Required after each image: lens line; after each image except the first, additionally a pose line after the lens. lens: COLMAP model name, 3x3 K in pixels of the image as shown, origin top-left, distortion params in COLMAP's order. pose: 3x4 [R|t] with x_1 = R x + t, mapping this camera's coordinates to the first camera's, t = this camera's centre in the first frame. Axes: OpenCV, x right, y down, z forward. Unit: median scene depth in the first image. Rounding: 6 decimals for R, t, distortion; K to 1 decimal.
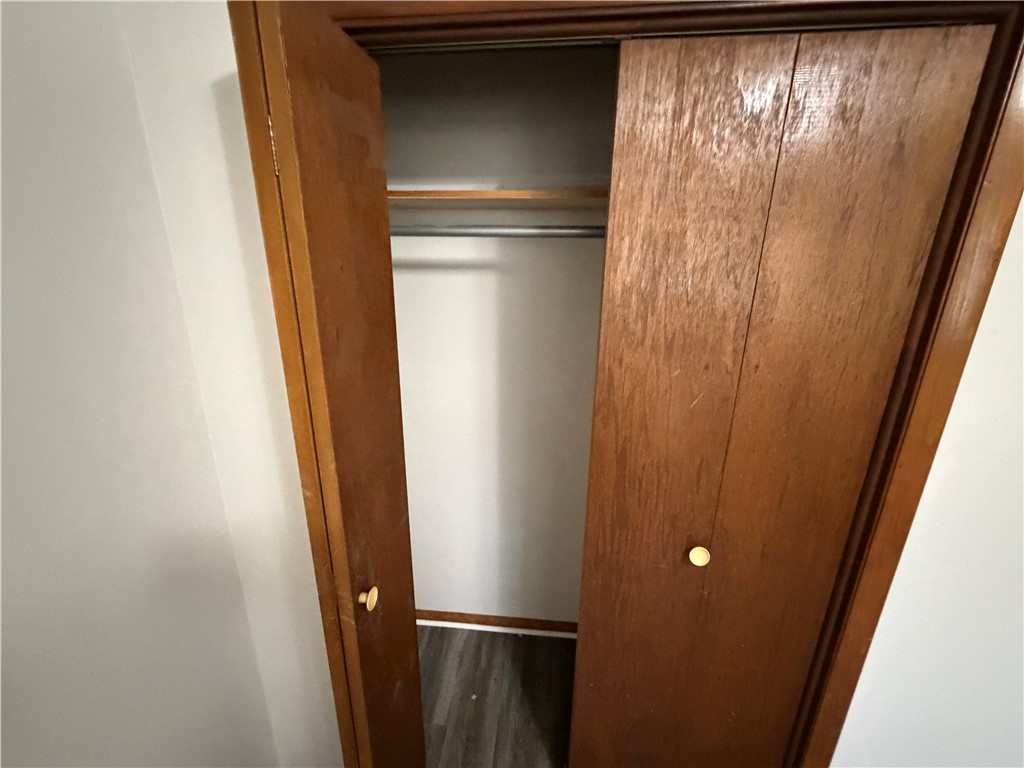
lens RADIAL K [[407.1, 0, 512.3], [0, 407.1, 382.4], [0, 0, 1]] dist [-0.002064, 0.000048]
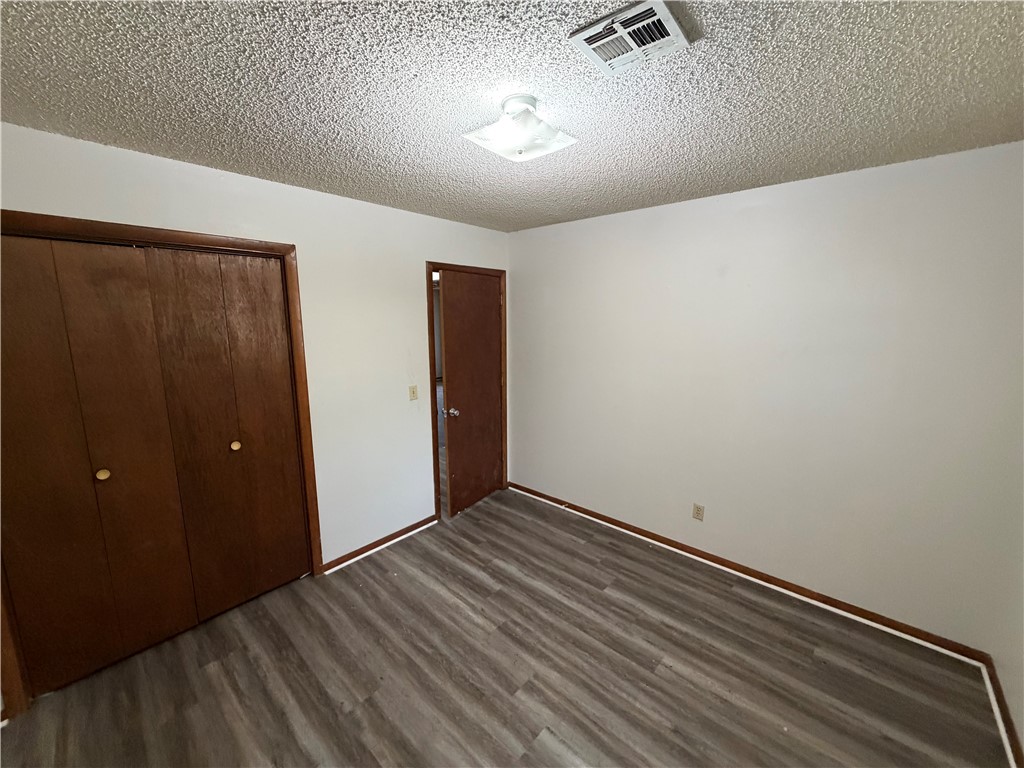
lens RADIAL K [[407.1, 0, 510.4], [0, 407.1, 386.3], [0, 0, 1]] dist [-0.002064, 0.000048]
pose [[0.579979, -0.149792, 0.800742, -0.544113], [0.239412, 0.970883, 0.008212, 0.542558], [-0.778657, 0.186944, 0.598954, -2.054647]]
